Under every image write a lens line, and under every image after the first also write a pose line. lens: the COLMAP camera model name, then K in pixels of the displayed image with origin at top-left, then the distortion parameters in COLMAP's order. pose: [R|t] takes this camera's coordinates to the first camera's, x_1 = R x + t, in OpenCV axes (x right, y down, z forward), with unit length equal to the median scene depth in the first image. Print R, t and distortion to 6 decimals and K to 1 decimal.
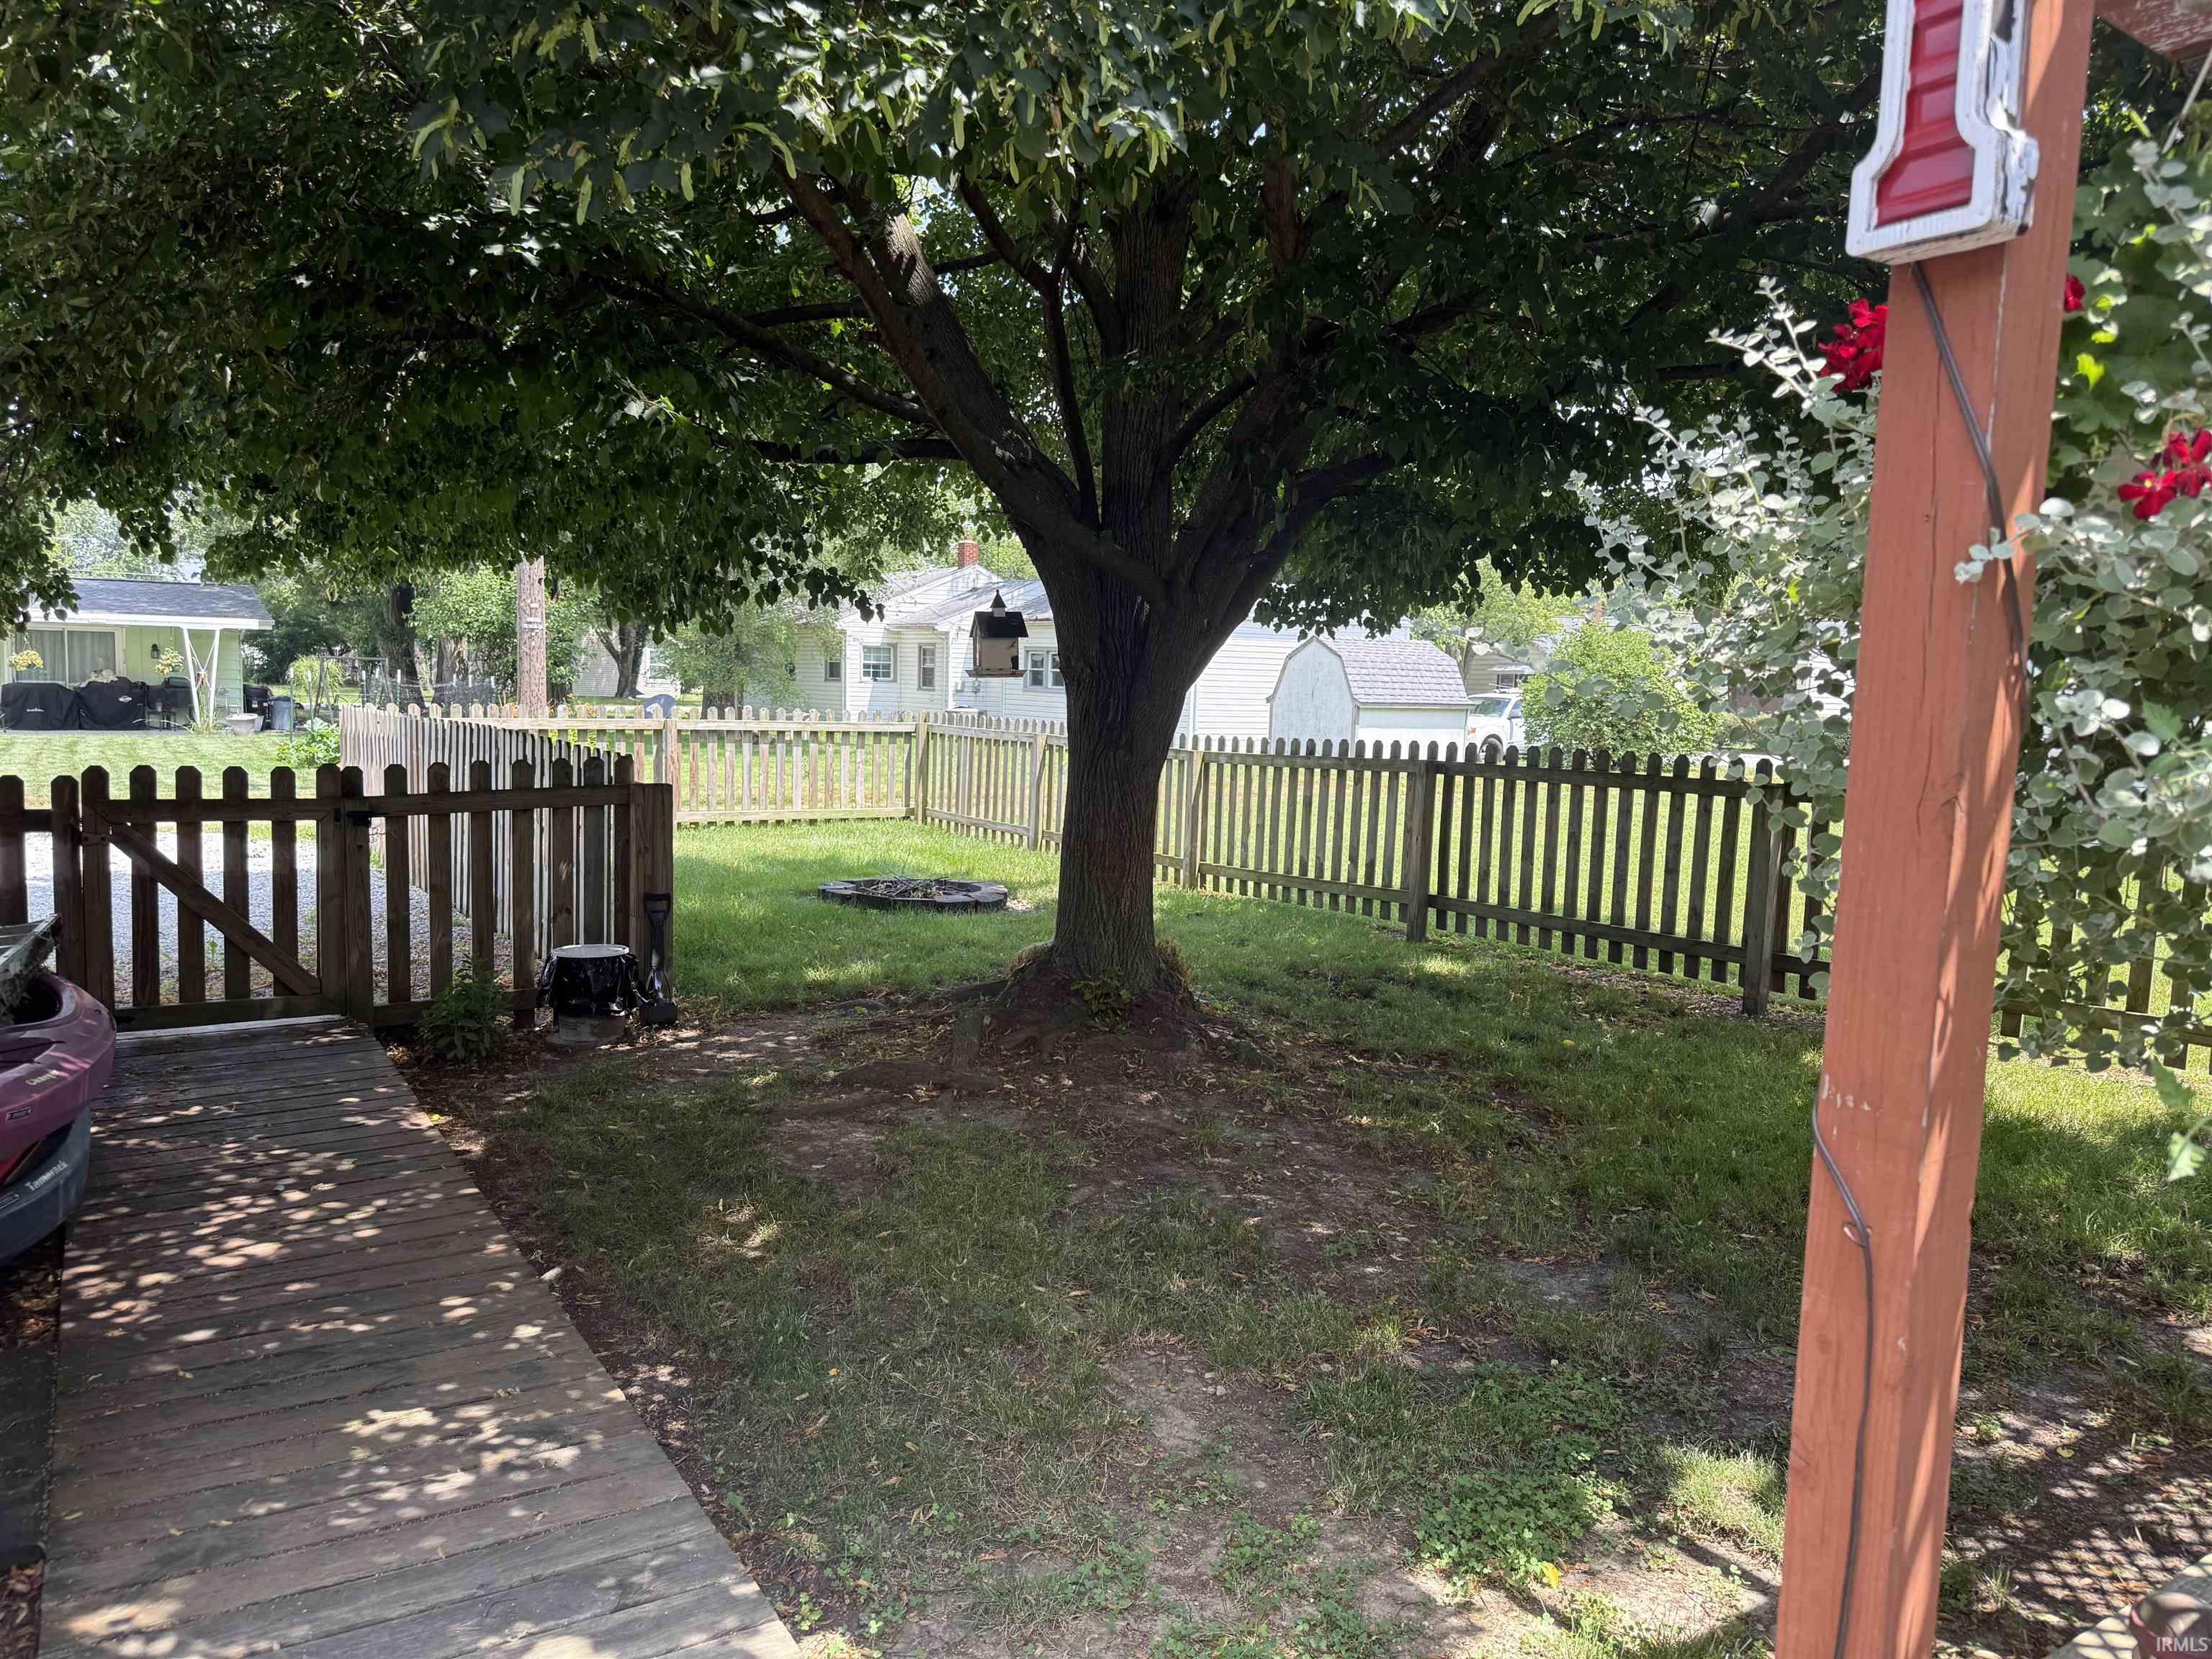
lens RADIAL K [[1567.6, 0, 1089.2], [0, 1567.6, 838.5], [0, 0, 1]] dist [0.068750, -0.093668]
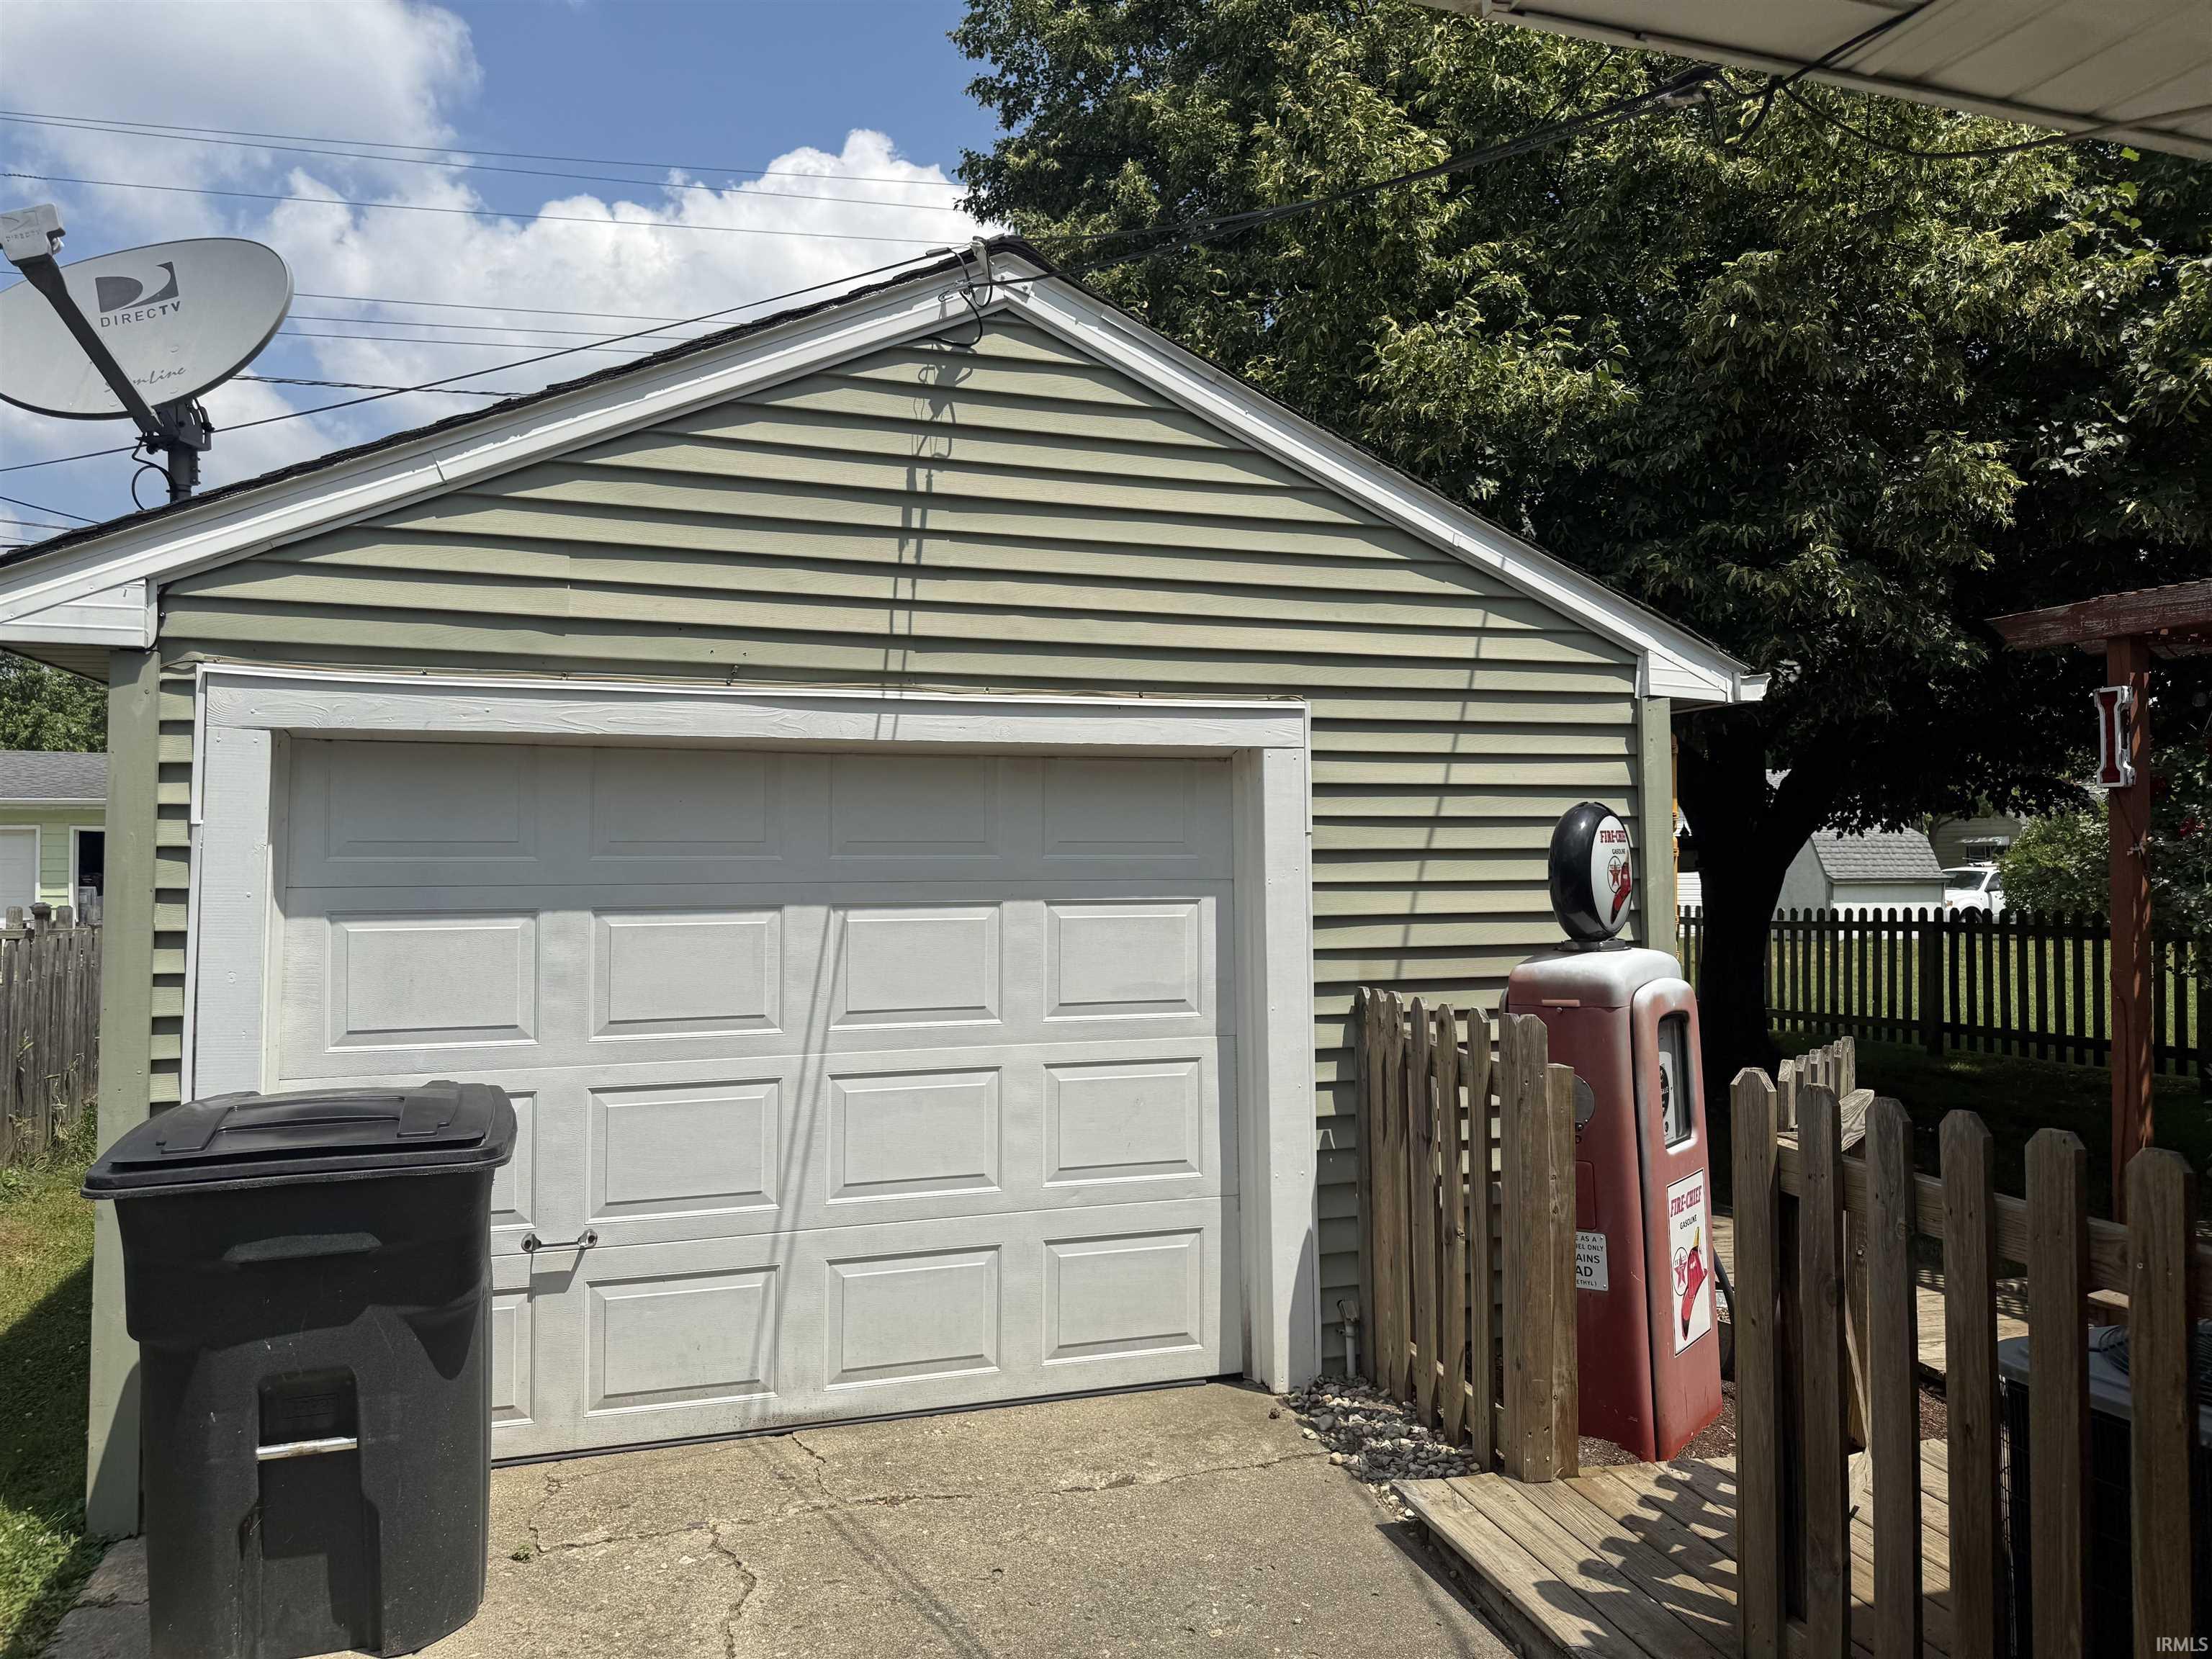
lens RADIAL K [[1567.6, 0, 1105.9], [0, 1567.6, 813.2], [0, 0, 1]] dist [0.068750, -0.093668]
pose [[0.970221, -0.035477, -0.239610, -0.142944], [0.002949, 0.990873, -0.134768, 0.038728], [0.242204, 0.130048, 0.961470, -0.483825]]
